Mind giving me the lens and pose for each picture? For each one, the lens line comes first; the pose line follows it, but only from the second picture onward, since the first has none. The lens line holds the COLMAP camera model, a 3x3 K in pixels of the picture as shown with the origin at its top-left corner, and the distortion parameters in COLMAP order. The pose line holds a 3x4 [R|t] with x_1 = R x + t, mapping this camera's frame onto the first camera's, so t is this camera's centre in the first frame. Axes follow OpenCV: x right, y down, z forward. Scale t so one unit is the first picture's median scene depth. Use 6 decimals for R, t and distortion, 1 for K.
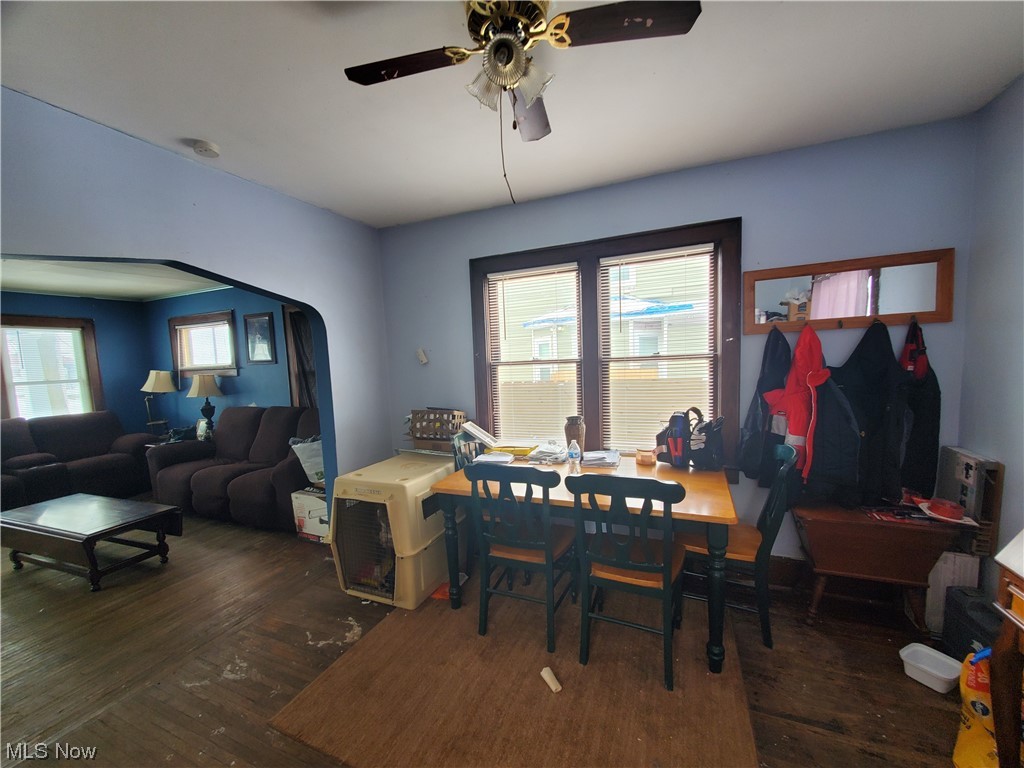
lens RADIAL K [[405.6, 0, 513.5], [0, 405.6, 397.1], [0, 0, 1]] dist [-0.000067, 0.000267]
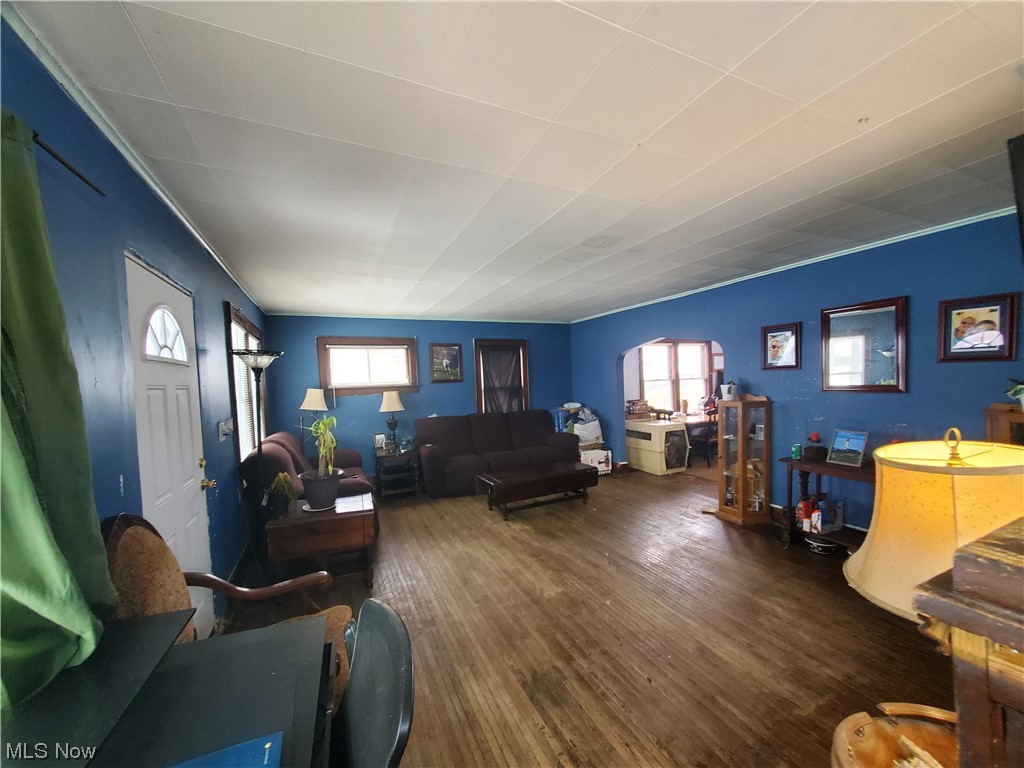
lens RADIAL K [[405.6, 0, 513.5], [0, 405.6, 397.1], [0, 0, 1]] dist [-0.000067, 0.000267]
pose [[0.676392, -0.011383, 0.736454, -2.252965], [0.078436, 0.995308, -0.056656, 0.082958], [-0.732354, 0.096086, 0.674111, -0.008364]]
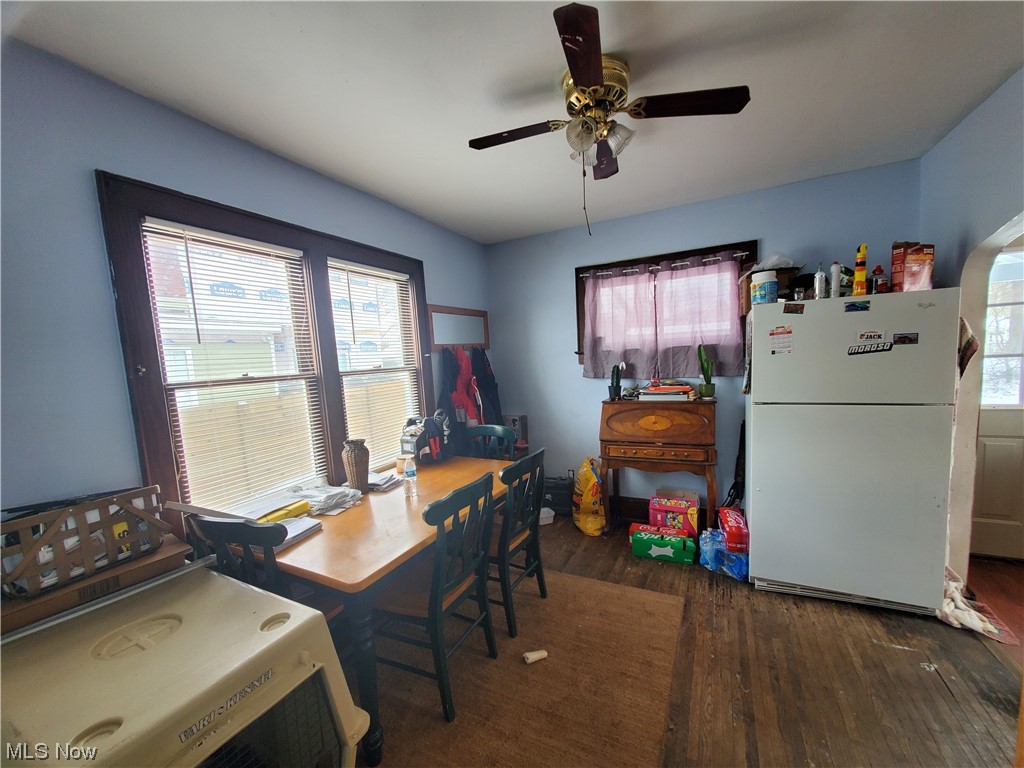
lens RADIAL K [[405.6, 0, 513.5], [0, 405.6, 397.1], [0, 0, 1]] dist [-0.000067, 0.000267]
pose [[0.073971, -0.062012, 0.995330, -0.547922], [0.147784, 0.987727, 0.050556, -0.028569], [-0.986250, 0.143354, 0.082228, 0.501384]]
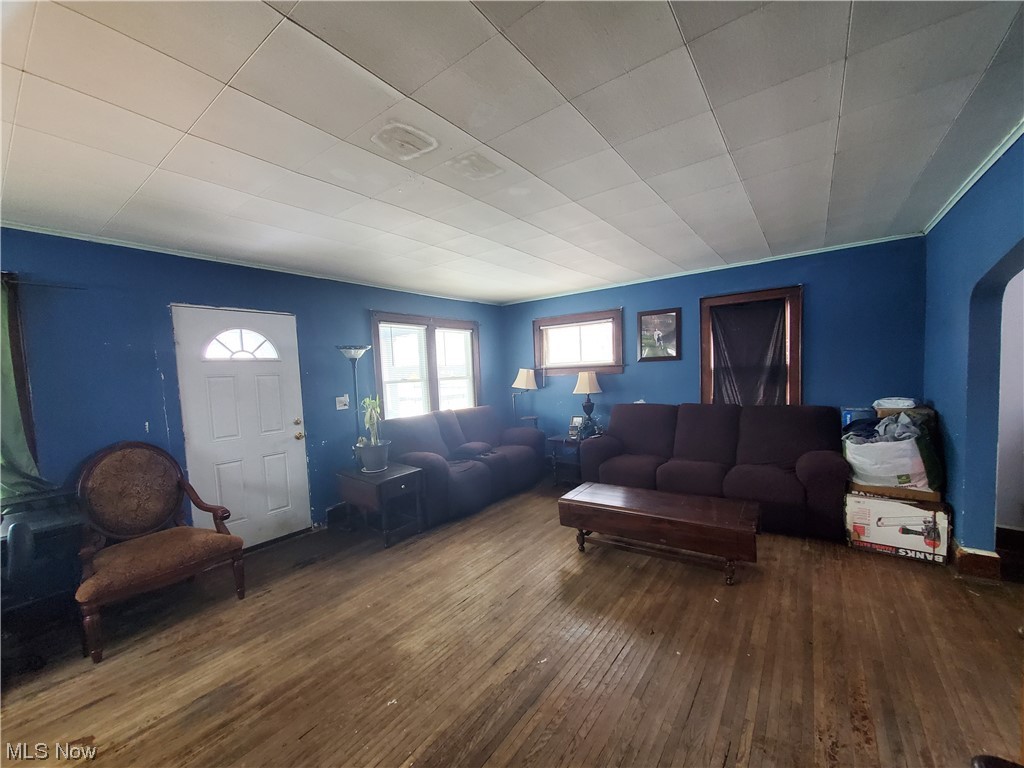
lens RADIAL K [[405.6, 0, 513.5], [0, 405.6, 397.1], [0, 0, 1]] dist [-0.000067, 0.000267]
pose [[0.971668, 0.015377, -0.235850, -1.161615], [-0.020193, 0.999634, -0.018022, 0.050883], [0.235486, 0.022274, 0.971622, -0.069792]]
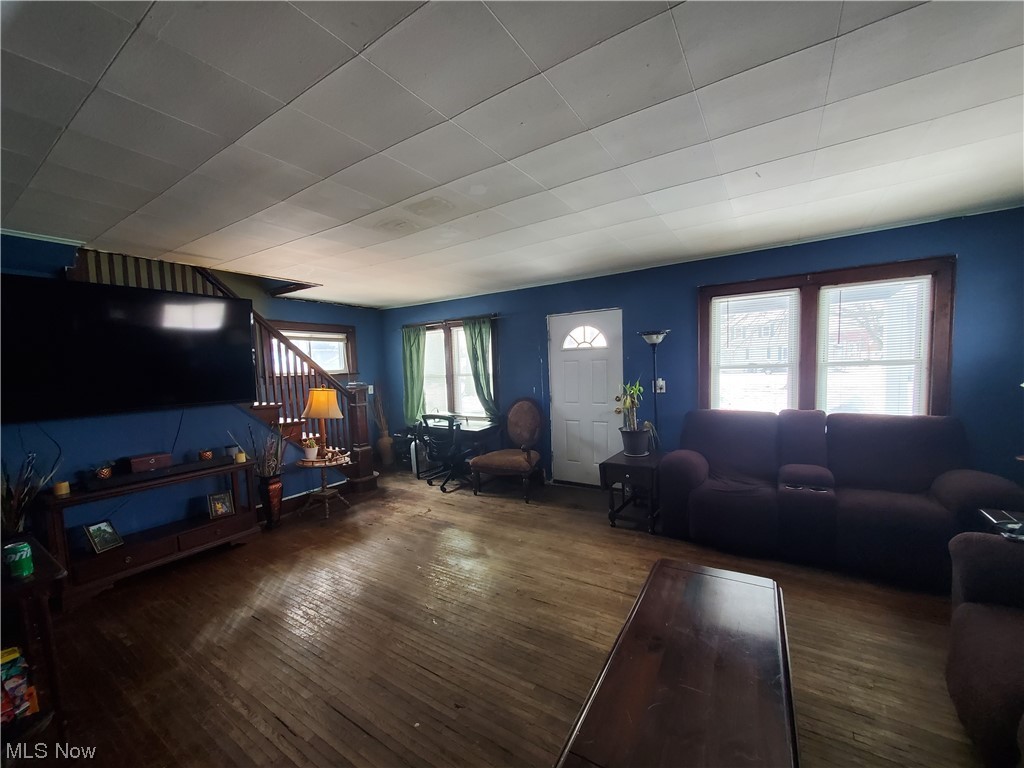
lens RADIAL K [[405.6, 0, 513.5], [0, 405.6, 397.1], [0, 0, 1]] dist [-0.000067, 0.000267]
pose [[-0.175956, 0.121153, -0.976914, -0.586782], [-0.050085, 0.990011, 0.131798, -0.063729], [0.983123, 0.072120, -0.168130, 0.844458]]
